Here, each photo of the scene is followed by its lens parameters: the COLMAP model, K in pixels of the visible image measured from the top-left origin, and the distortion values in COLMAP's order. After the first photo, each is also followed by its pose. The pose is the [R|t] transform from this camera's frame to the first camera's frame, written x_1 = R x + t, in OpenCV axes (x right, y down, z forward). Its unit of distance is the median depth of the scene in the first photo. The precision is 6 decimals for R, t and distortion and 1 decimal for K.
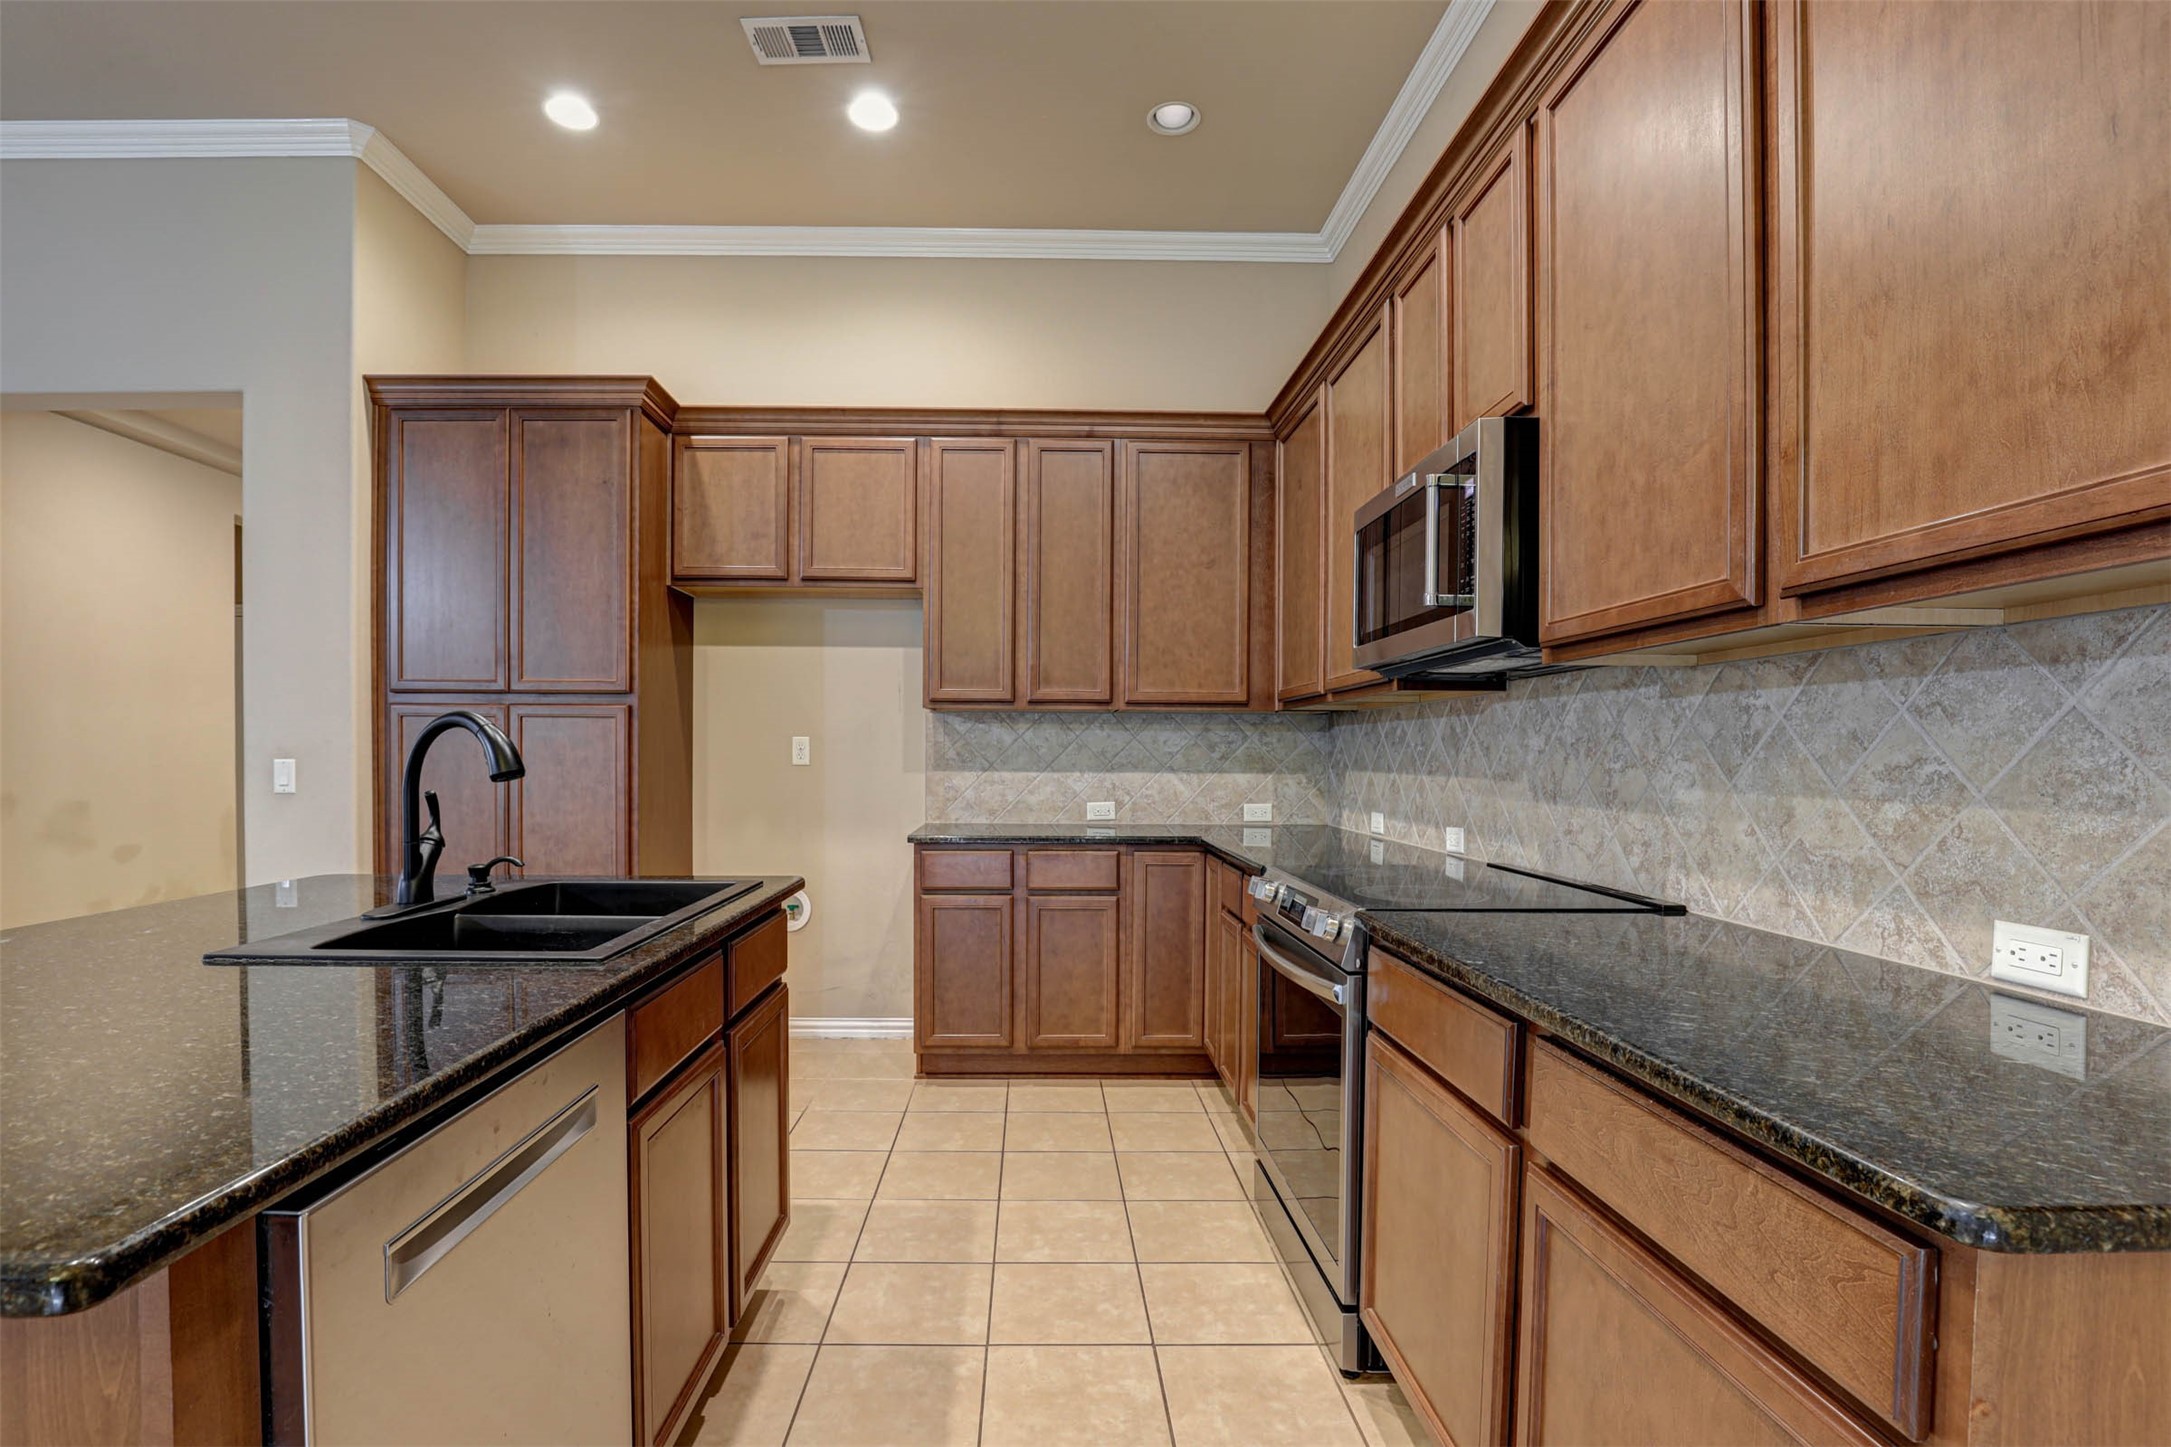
lens RADIAL K [[1006.7, 0, 1055.2], [0, 1006.7, 771.8], [0, 0, 1]] dist [-0.026764, 0.001410]
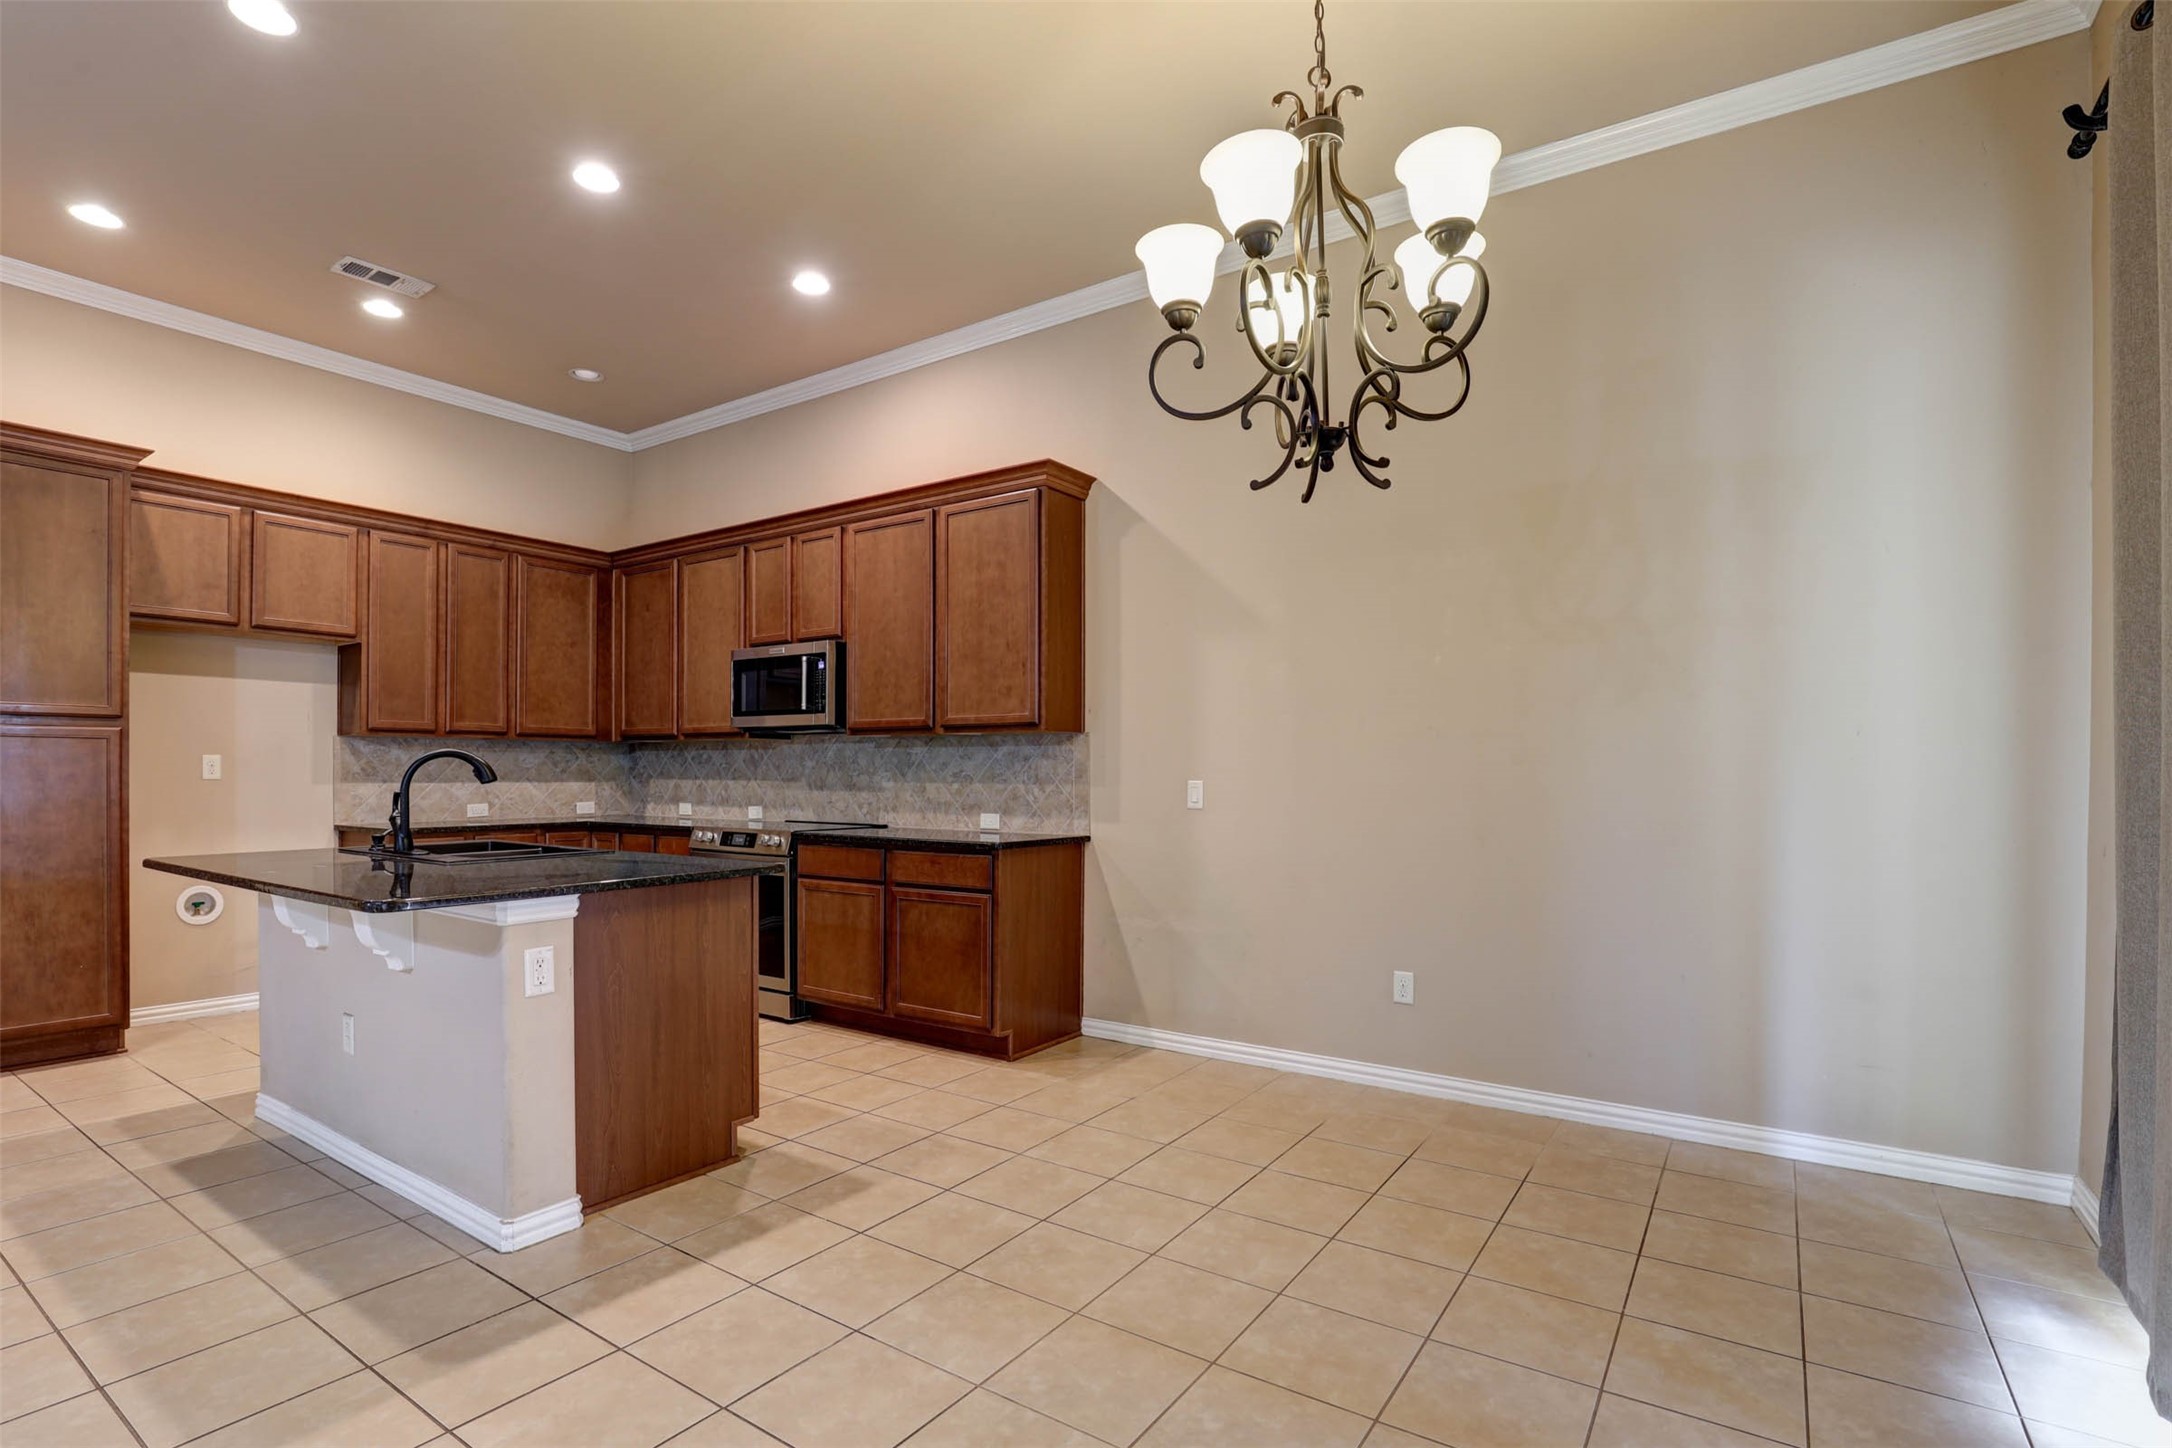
lens RADIAL K [[1007.1, 0, 1088.7], [0, 1007.1, 765.6], [0, 0, 1]] dist [-0.026764, 0.001410]
pose [[0.568269, 0.000462, 0.822842, -0.667428], [0.014788, 0.999833, -0.010774, 0.005326], [-0.822710, 0.018291, 0.568168, -0.517472]]
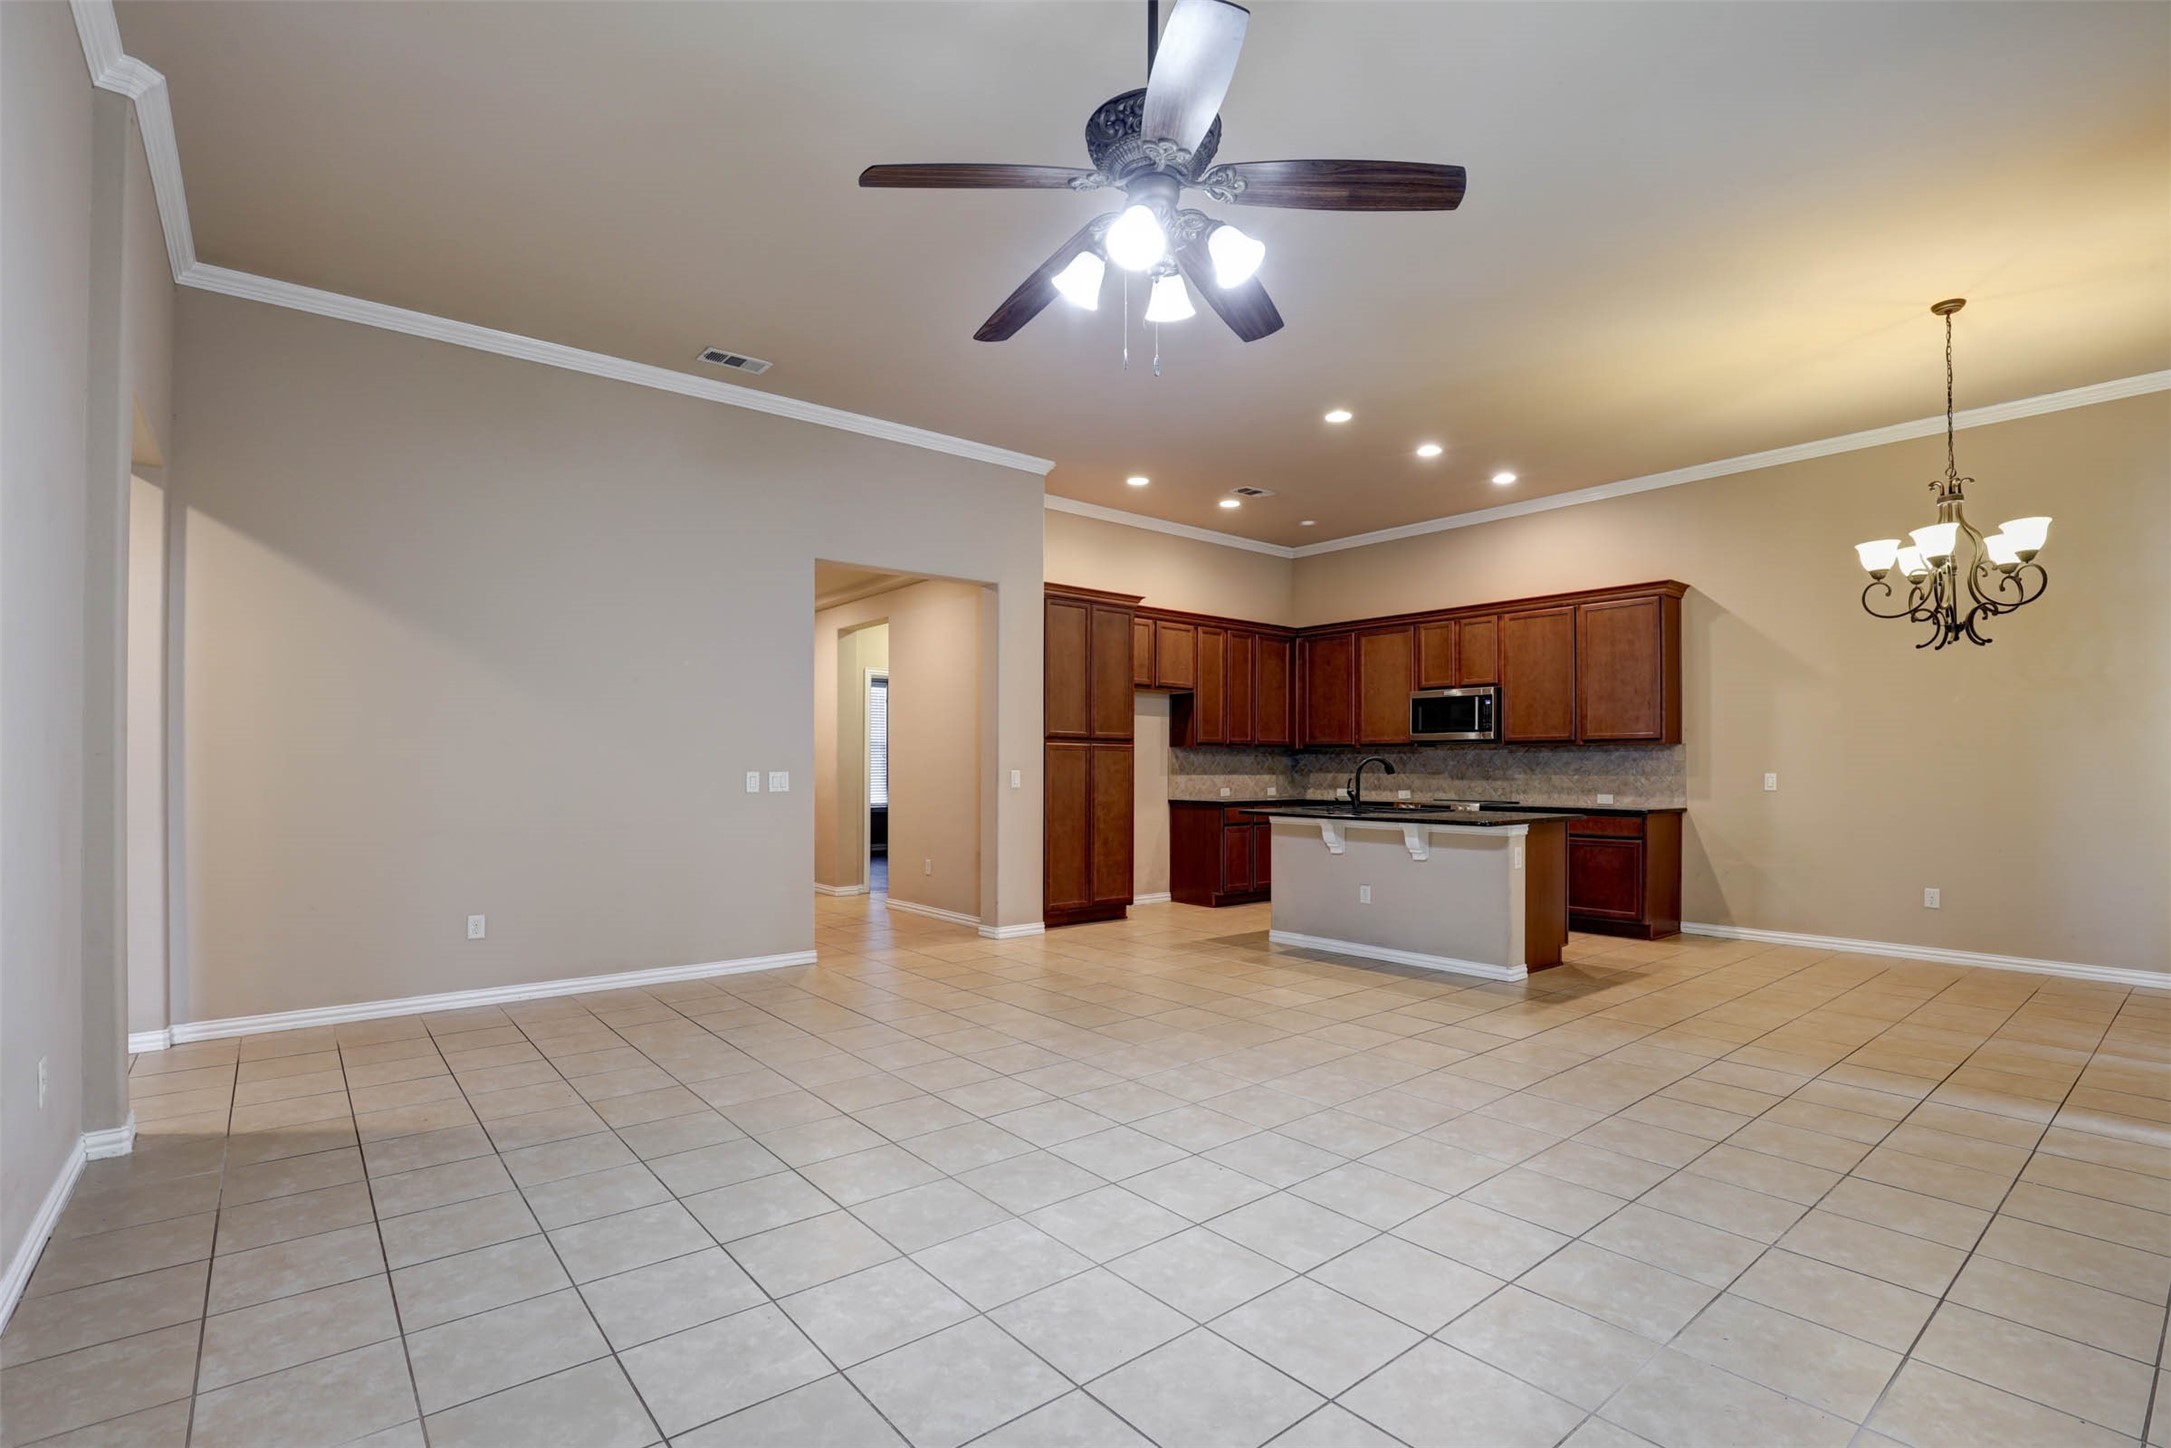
lens RADIAL K [[1006.7, 0, 1088.8], [0, 1006.7, 754.0], [0, 0, 1]] dist [-0.026764, 0.001410]
pose [[0.770739, 0.003956, 0.637139, -1.784772], [0.013558, 0.999652, -0.022608, 0.000514], [-0.637007, 0.026064, 0.770418, -0.578926]]
